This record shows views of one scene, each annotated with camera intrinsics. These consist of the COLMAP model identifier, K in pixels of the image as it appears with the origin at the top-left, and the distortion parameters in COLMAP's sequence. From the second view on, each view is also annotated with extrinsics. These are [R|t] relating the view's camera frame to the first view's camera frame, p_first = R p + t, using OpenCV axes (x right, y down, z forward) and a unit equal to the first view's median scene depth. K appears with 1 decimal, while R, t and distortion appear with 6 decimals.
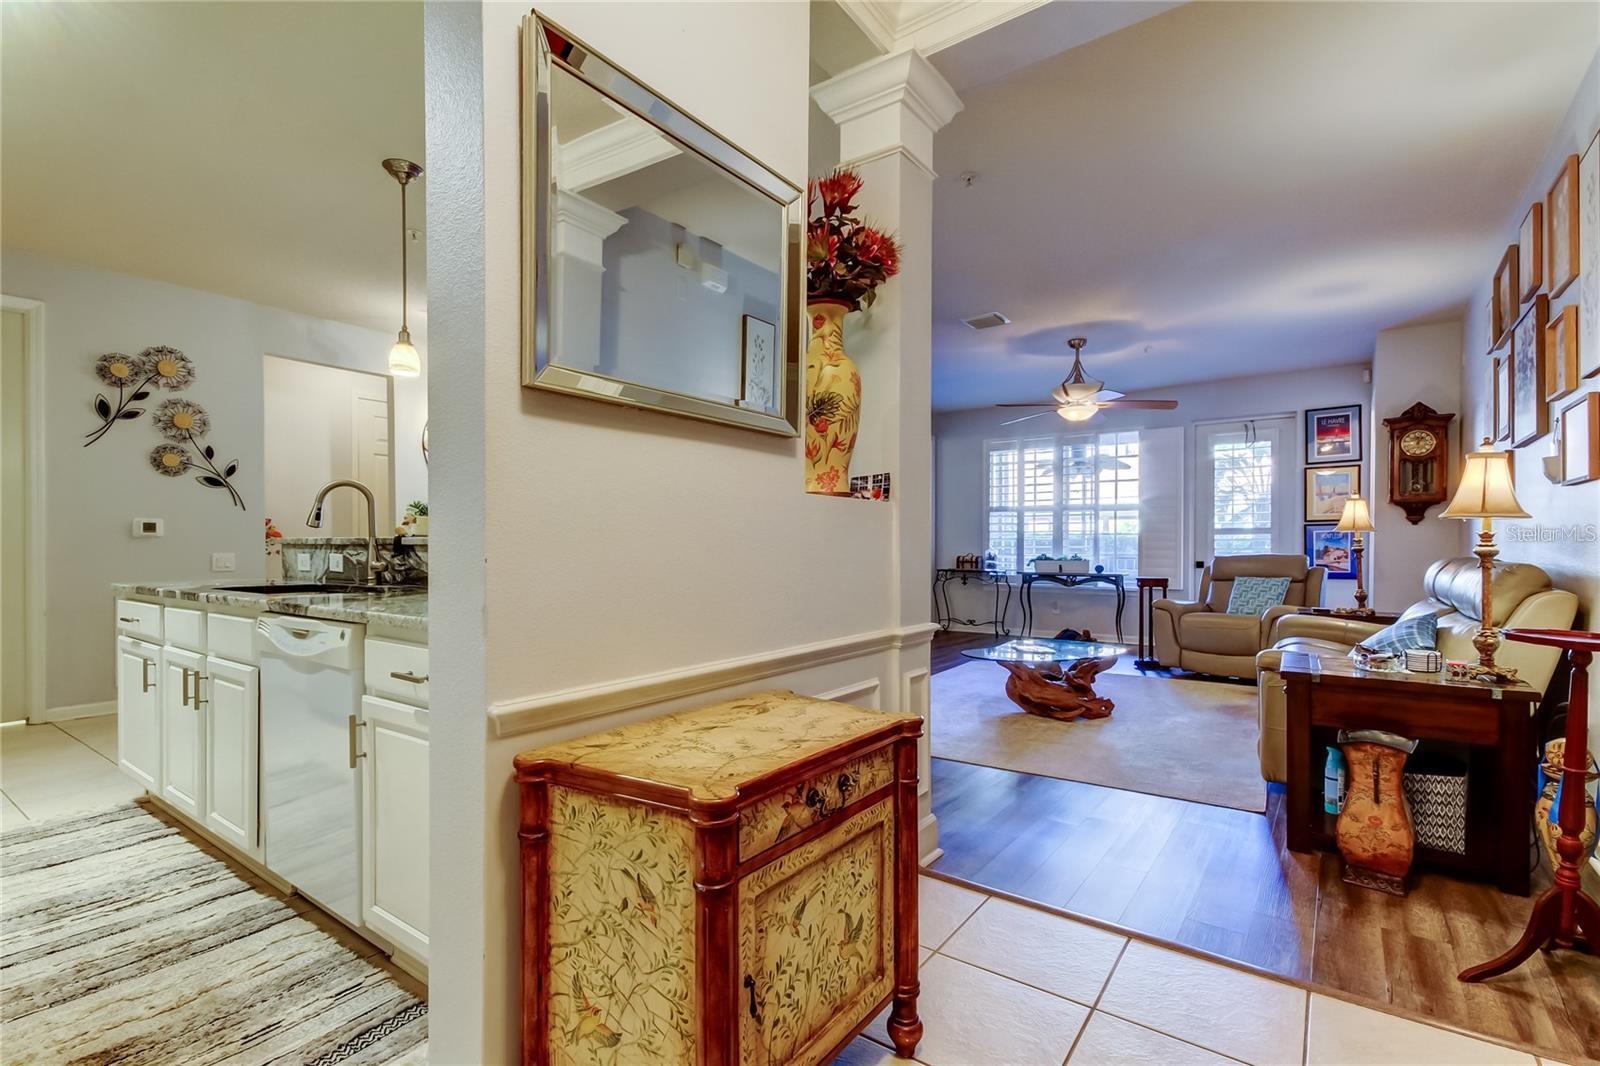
lens RADIAL K [[739.2, 0, 808.2], [0, 739.2, 547.4], [0, 0, 1]] dist [0.049102, -0.019931]
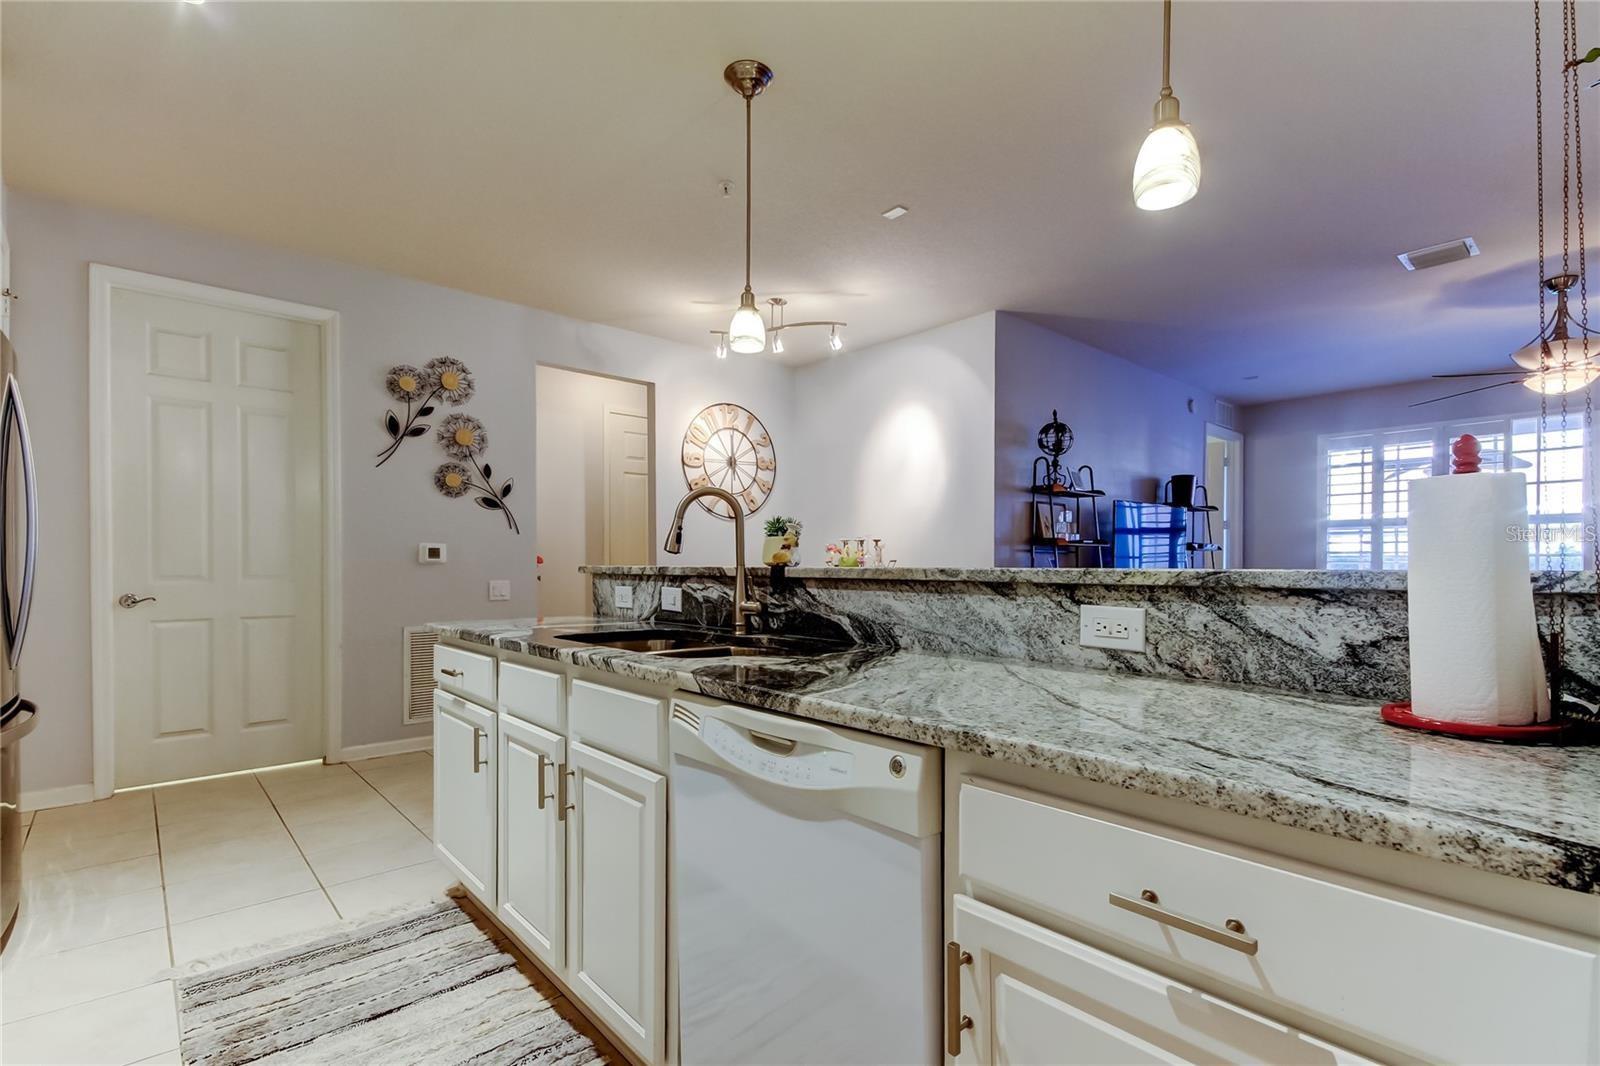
lens RADIAL K [[759.1, 0, 816.9], [0, 759.1, 566.9], [0, 0, 1]] dist [0.025440, 0.000146]
pose [[0.978316, -0.000388, -0.207117, -0.207943], [-0.000119, 0.999997, -0.002437, -0.006745], [0.207117, 0.002409, 0.978313, 0.175665]]
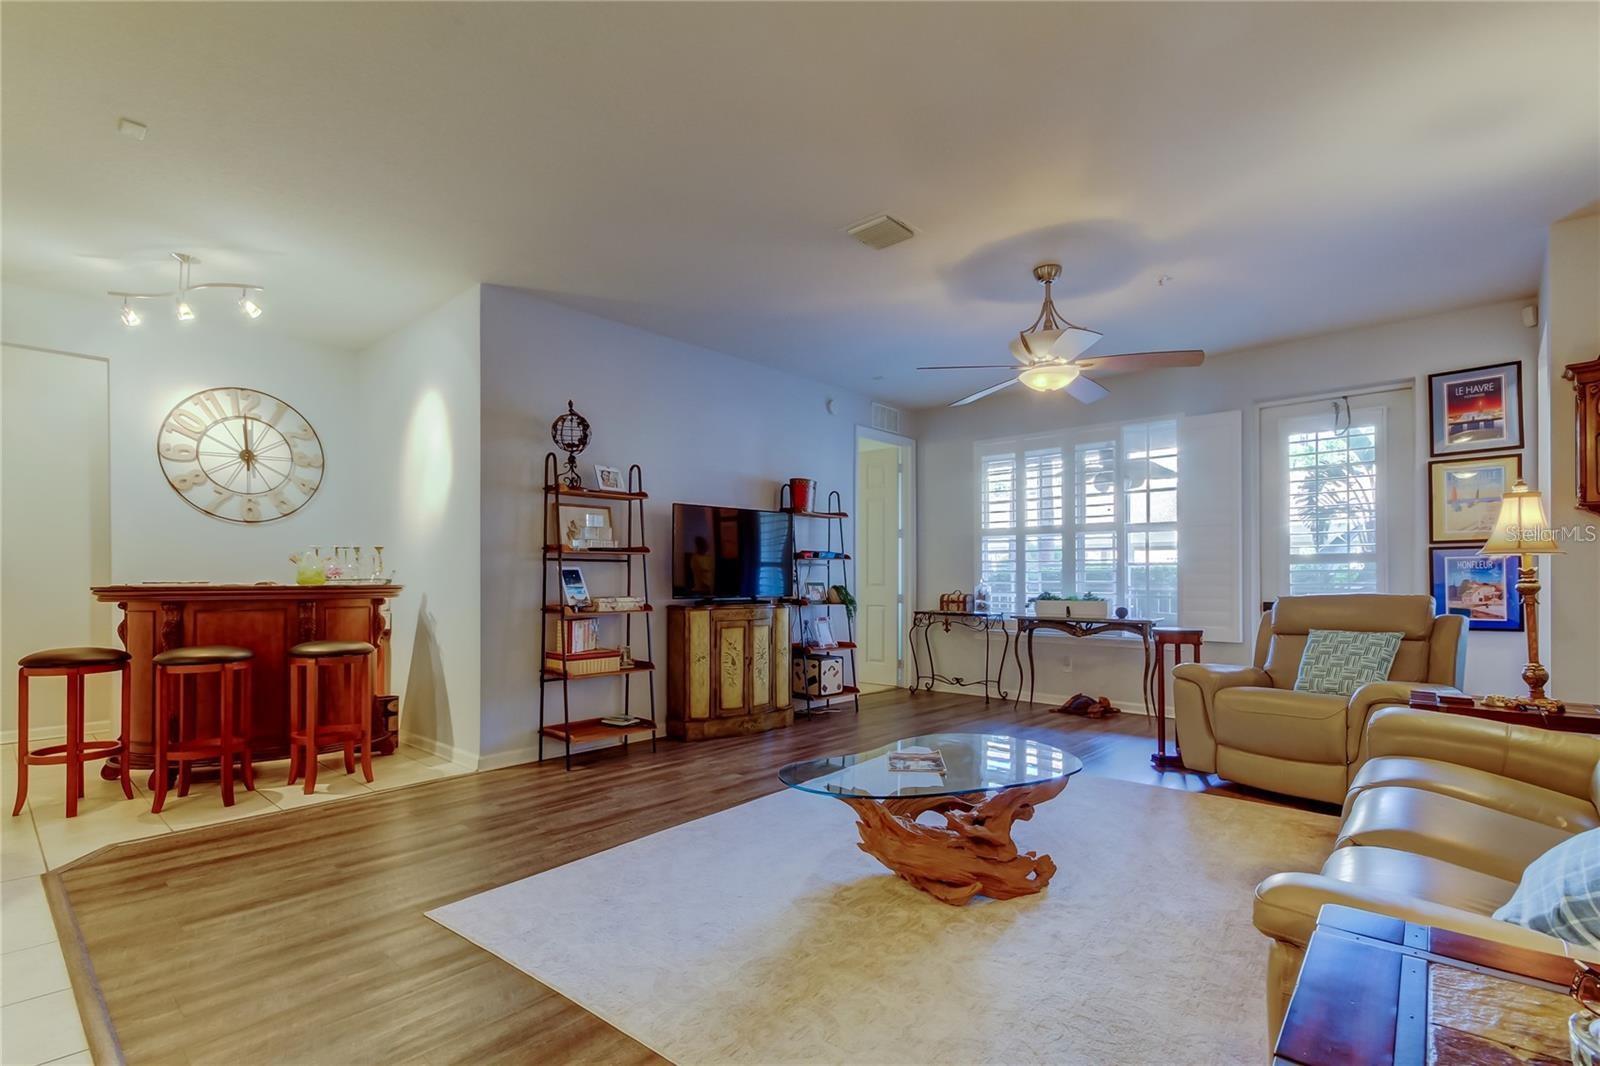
lens RADIAL K [[748.1, 0, 798.9], [0, 748.1, 573.2], [0, 0, 1]] dist [0.031525, -0.014106]
pose [[0.992866, -0.004402, -0.119156, 0.271517], [0.003228, 0.999944, -0.010041, -0.004277], [0.119194, 0.009584, 0.992825, 0.390743]]
